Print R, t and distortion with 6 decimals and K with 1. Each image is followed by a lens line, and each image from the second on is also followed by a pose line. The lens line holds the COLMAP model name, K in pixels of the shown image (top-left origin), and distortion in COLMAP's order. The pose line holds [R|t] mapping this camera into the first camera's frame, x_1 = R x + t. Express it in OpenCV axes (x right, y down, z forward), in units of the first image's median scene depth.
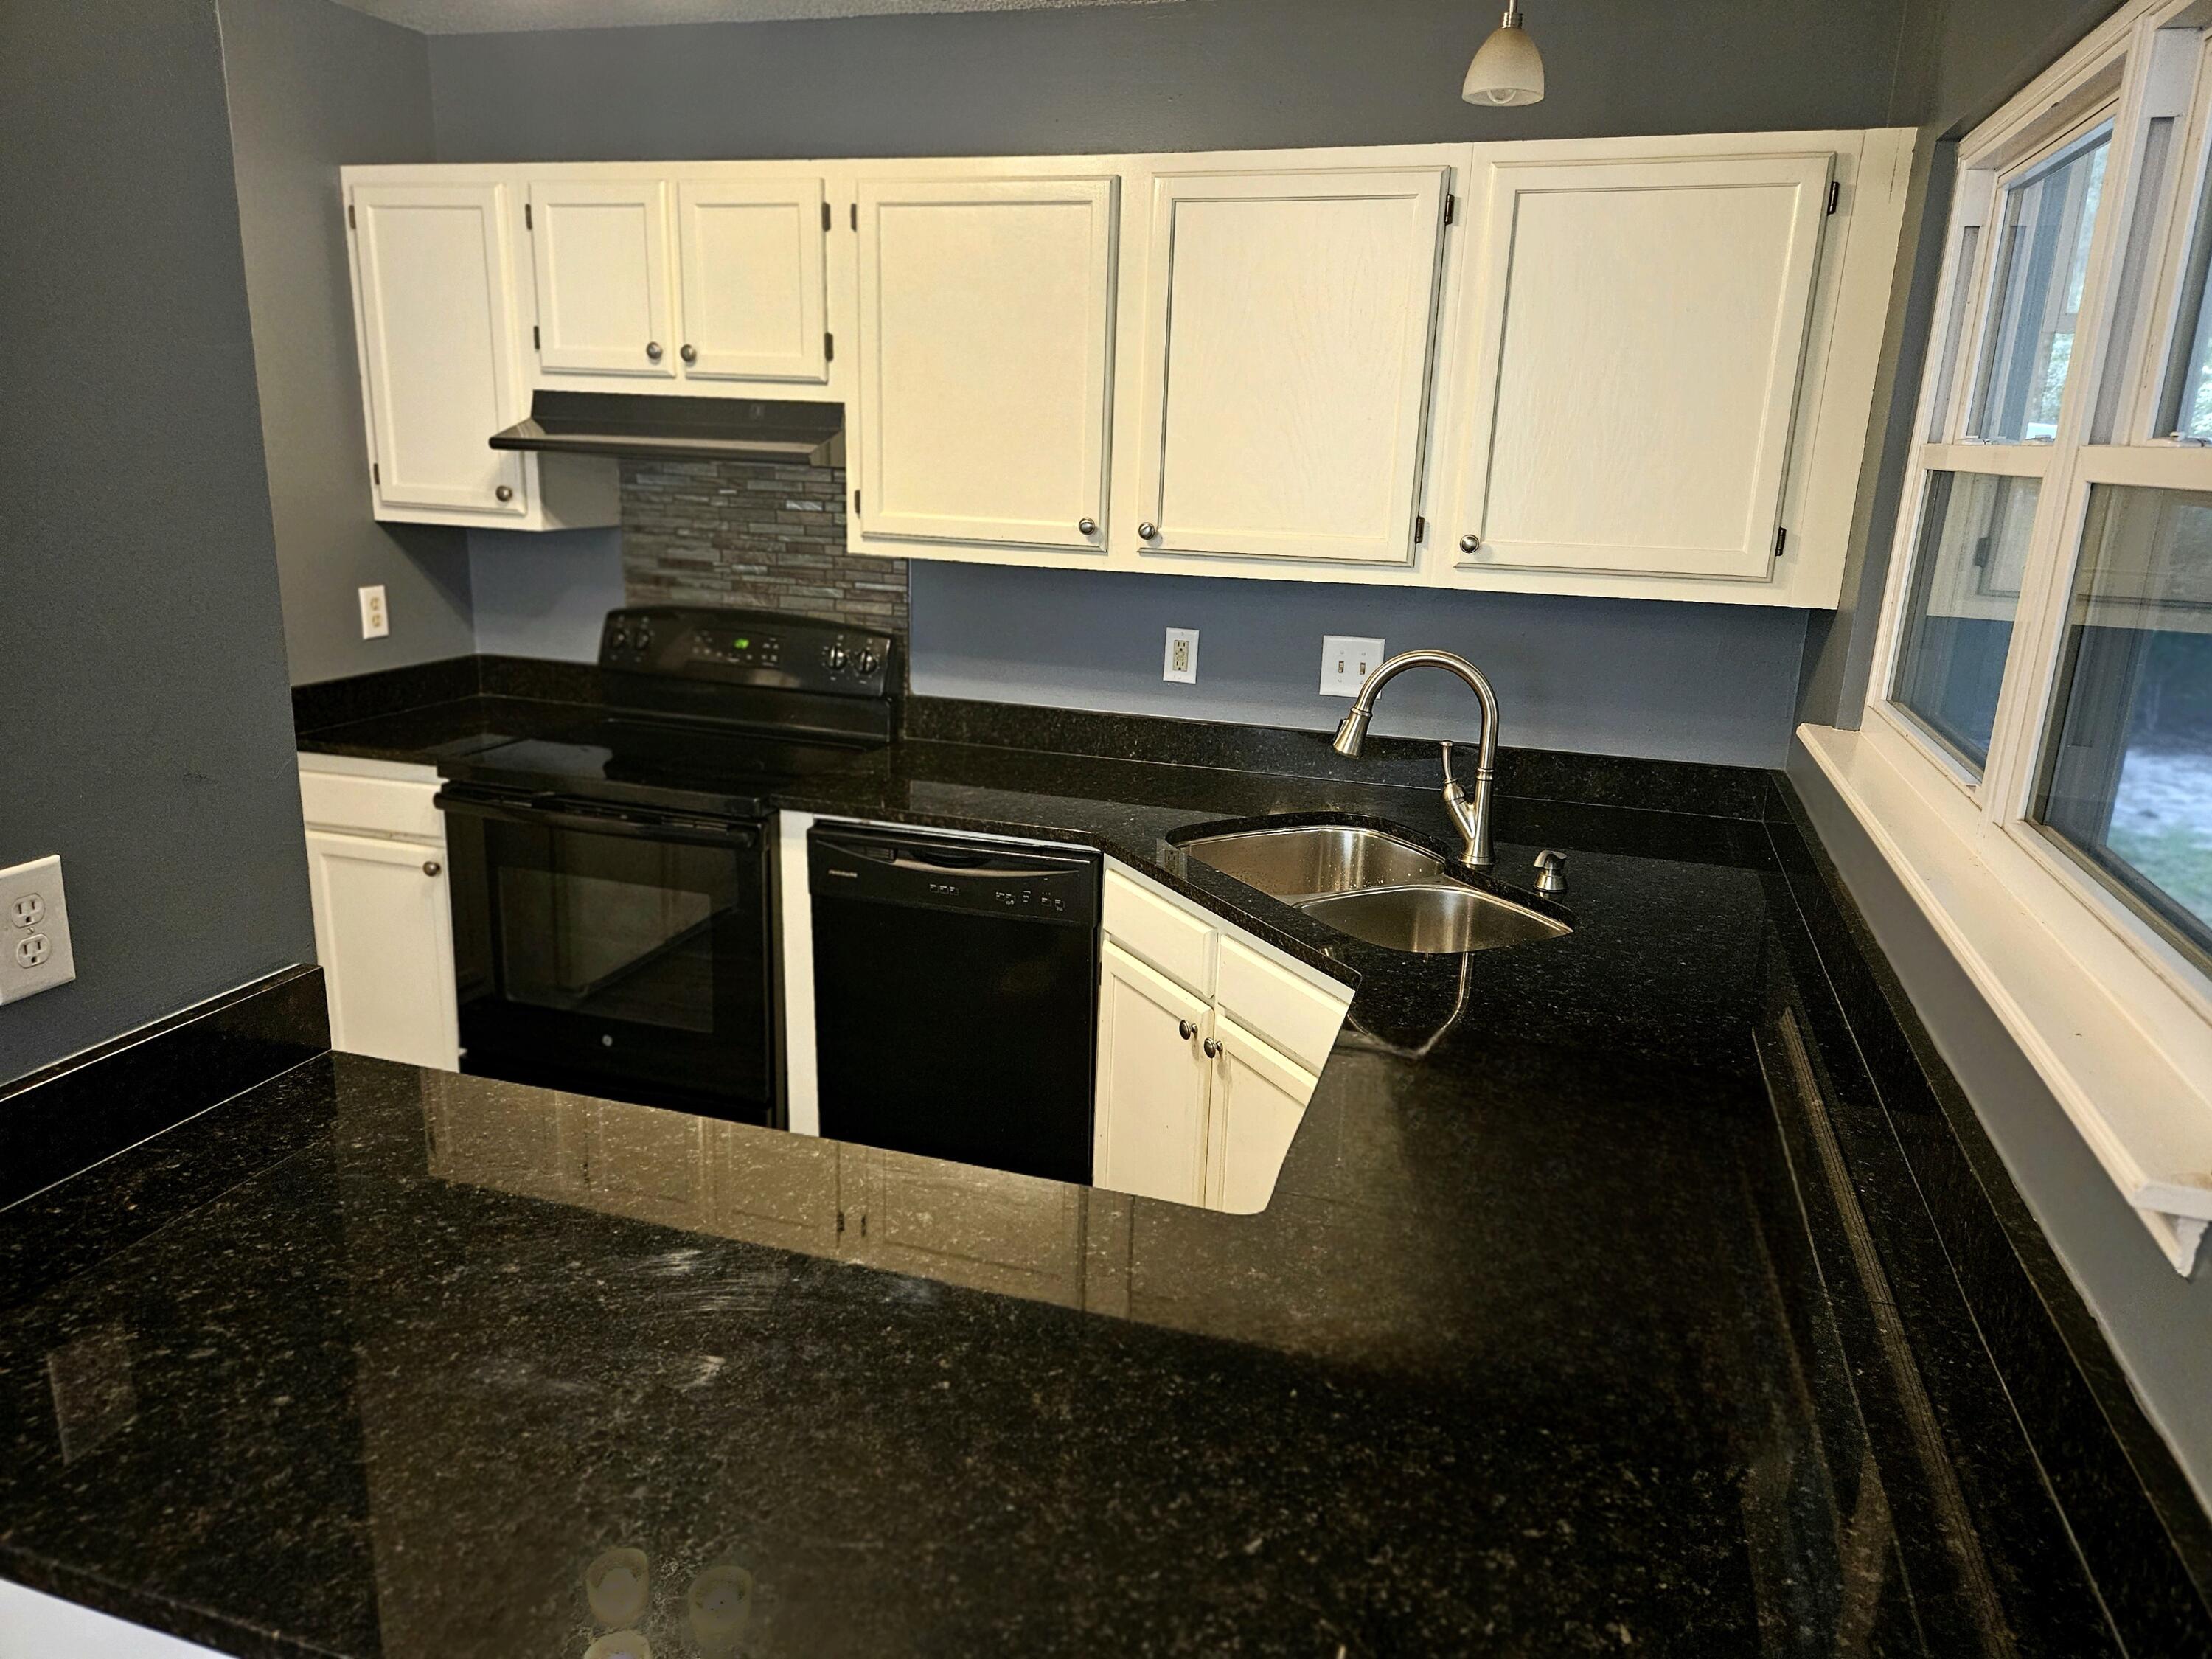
lens RADIAL K [[1497.3, 0, 1102.7], [0, 1497.3, 818.4], [0, 0, 1]] dist [0.071264, -0.066084]
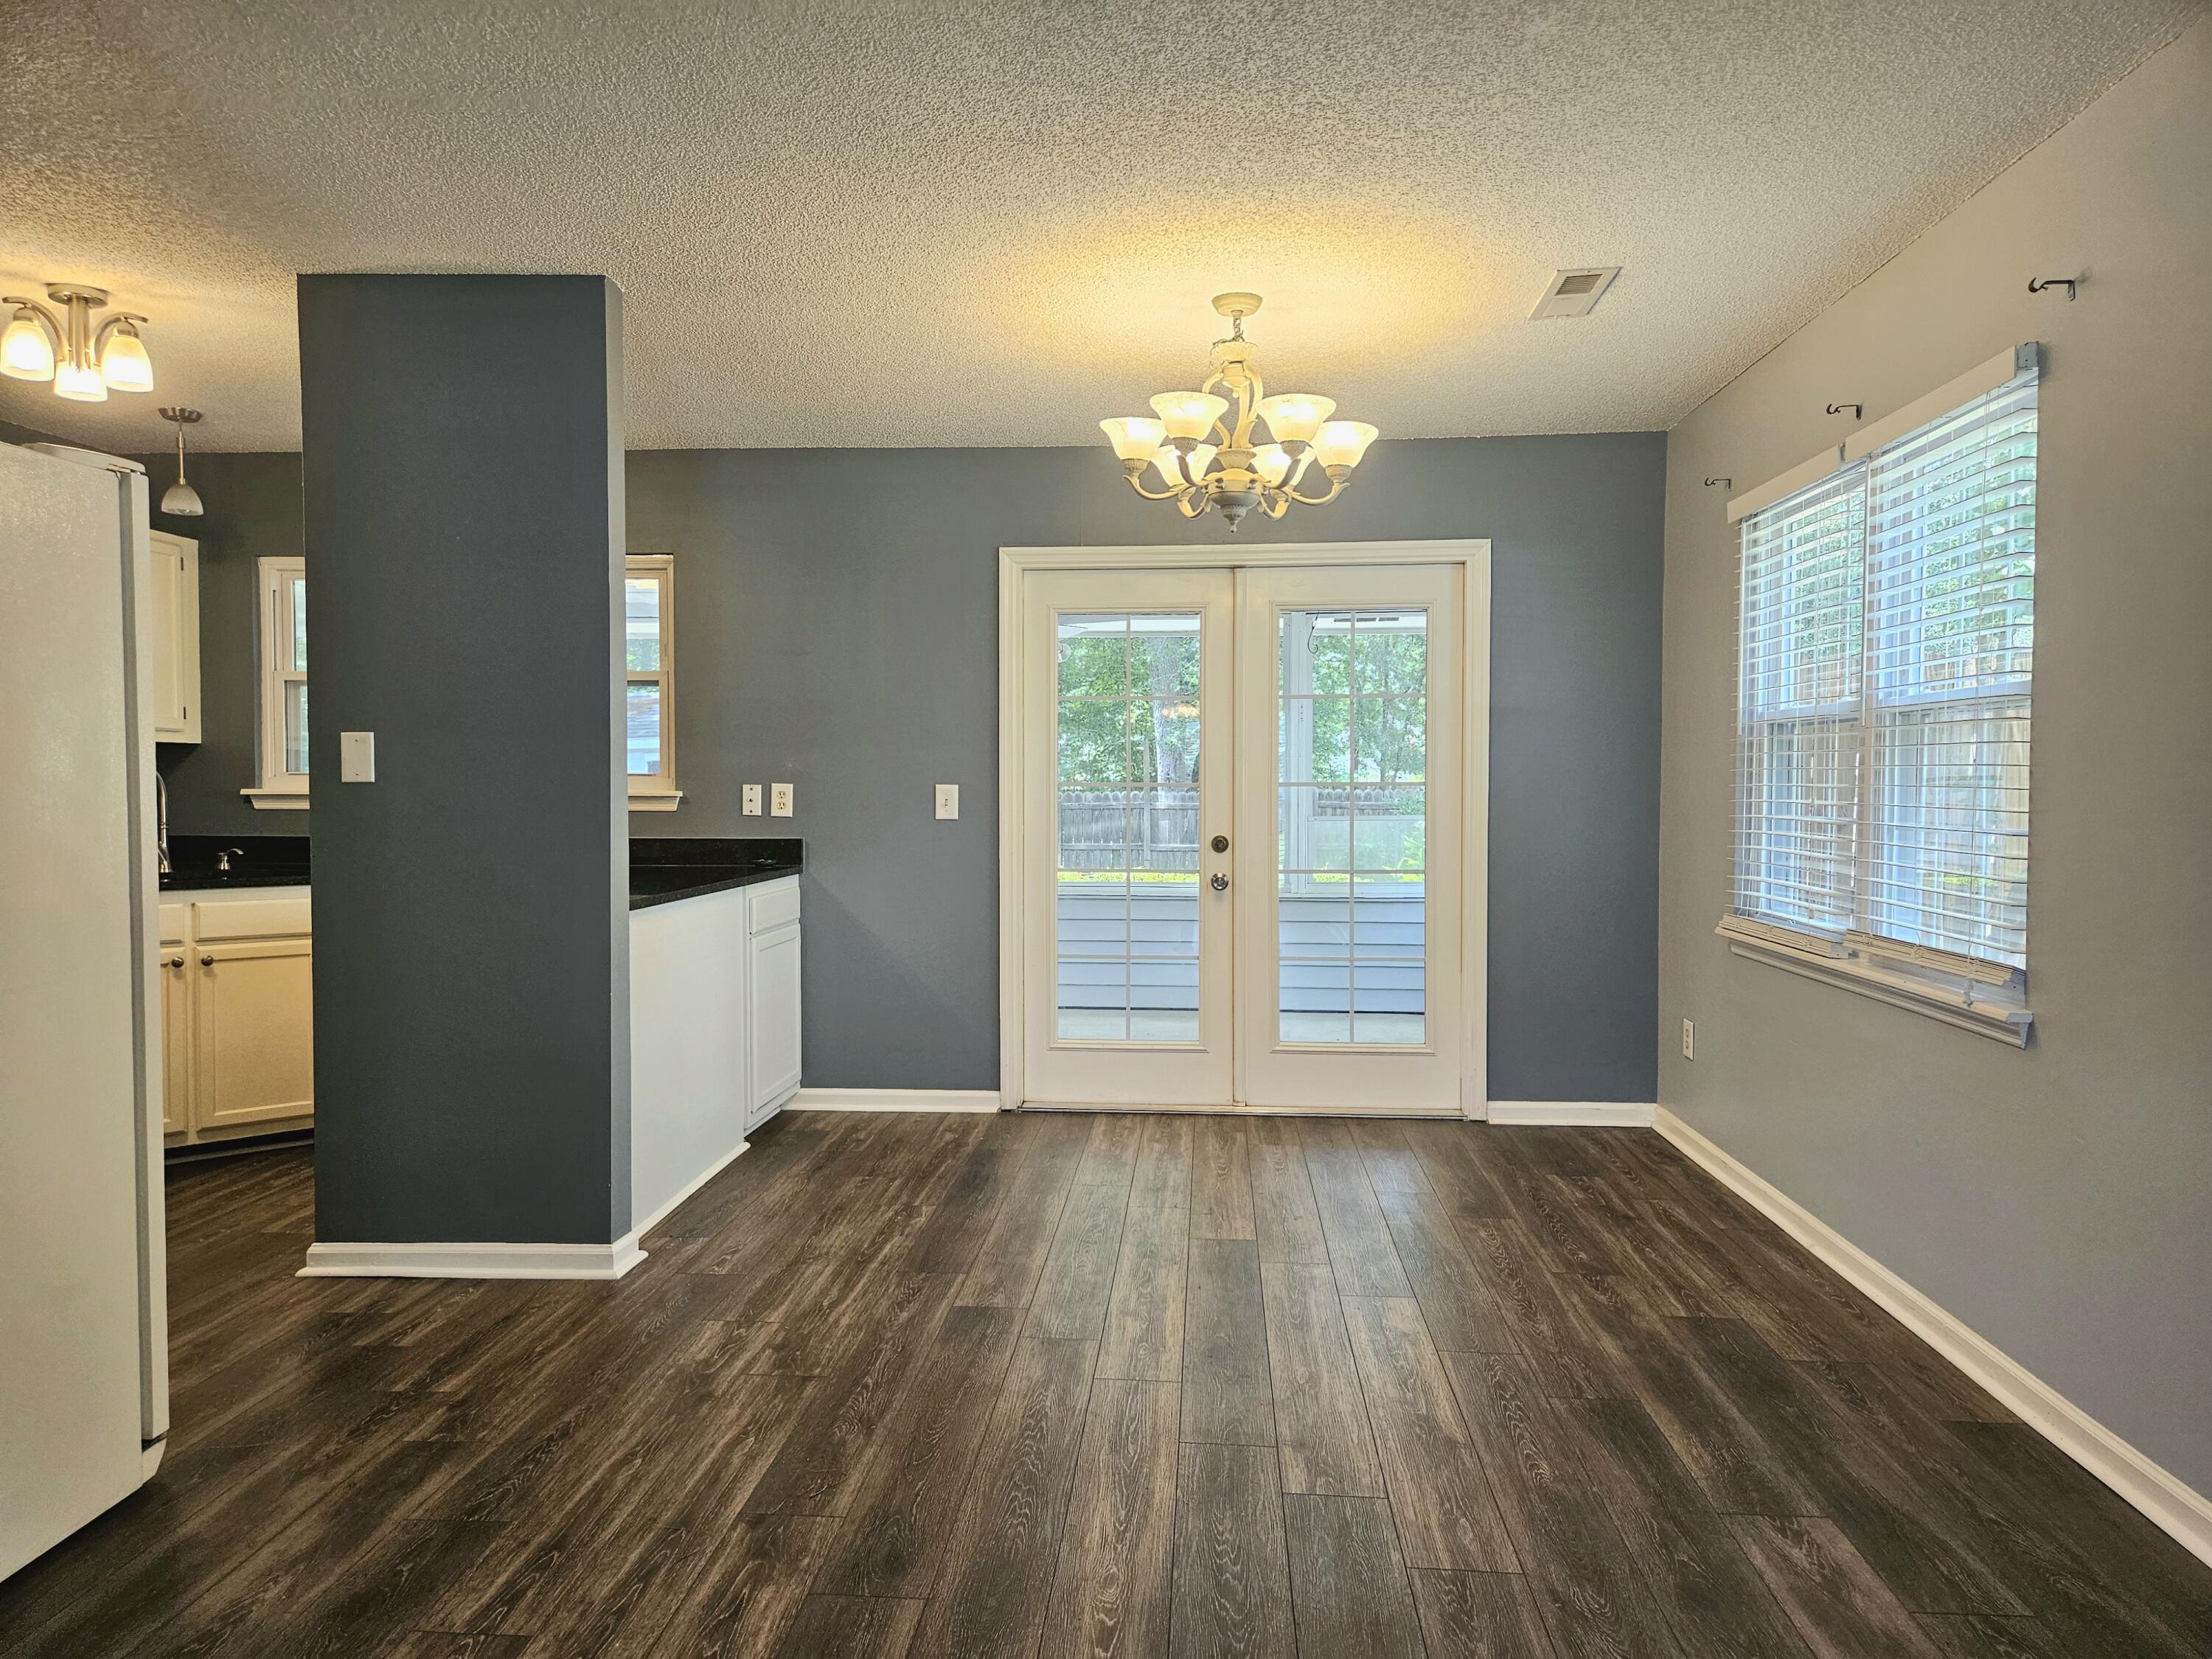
lens RADIAL K [[1493.0, 0, 1109.7], [0, 1493.0, 830.3], [0, 0, 1]] dist [0.077865, -0.069383]
pose [[-0.237565, -0.061435, 0.969427, -1.508943], [0.238070, 0.963878, 0.119424, 0.025057], [-0.941746, 0.259163, -0.214358, 0.212587]]
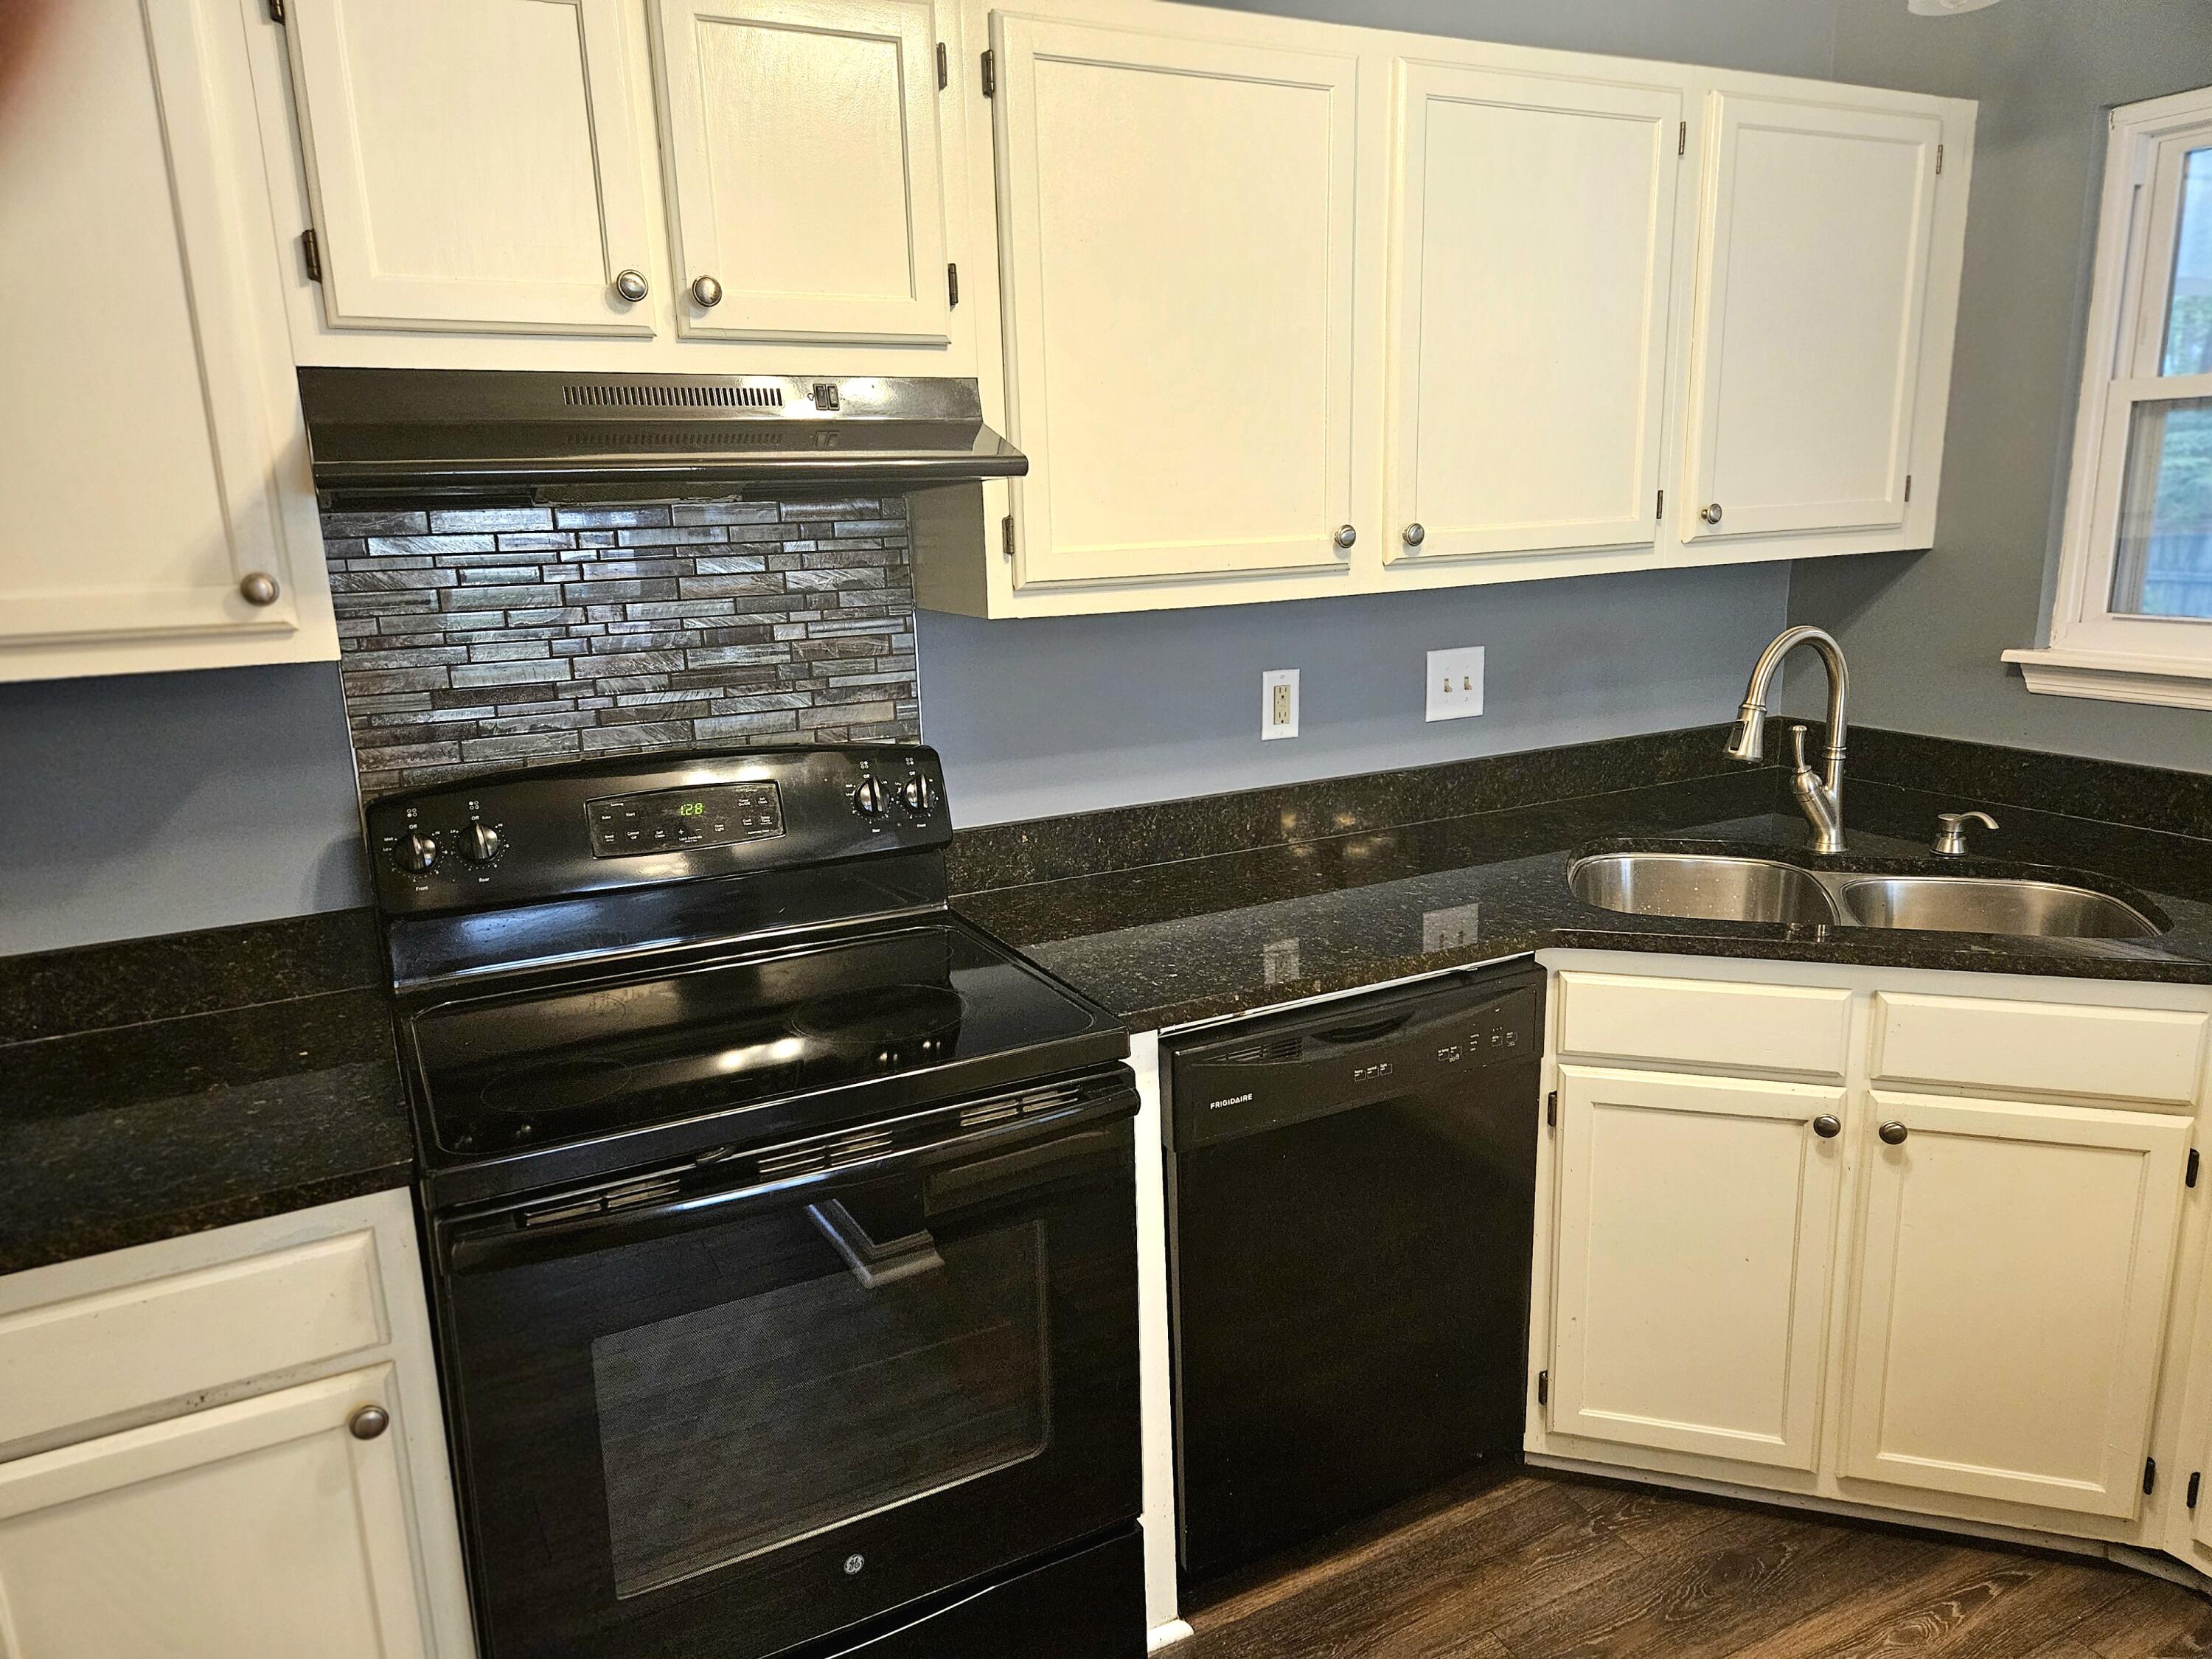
lens RADIAL K [[1493.0, 0, 1109.7], [0, 1493.0, 830.3], [0, 0, 1]] dist [0.077865, -0.069383]
pose [[0.700038, -0.209083, 0.682811, -0.544553], [0.230033, 0.971234, 0.061564, -0.111149], [-0.676041, 0.113972, 0.727997, 0.491236]]
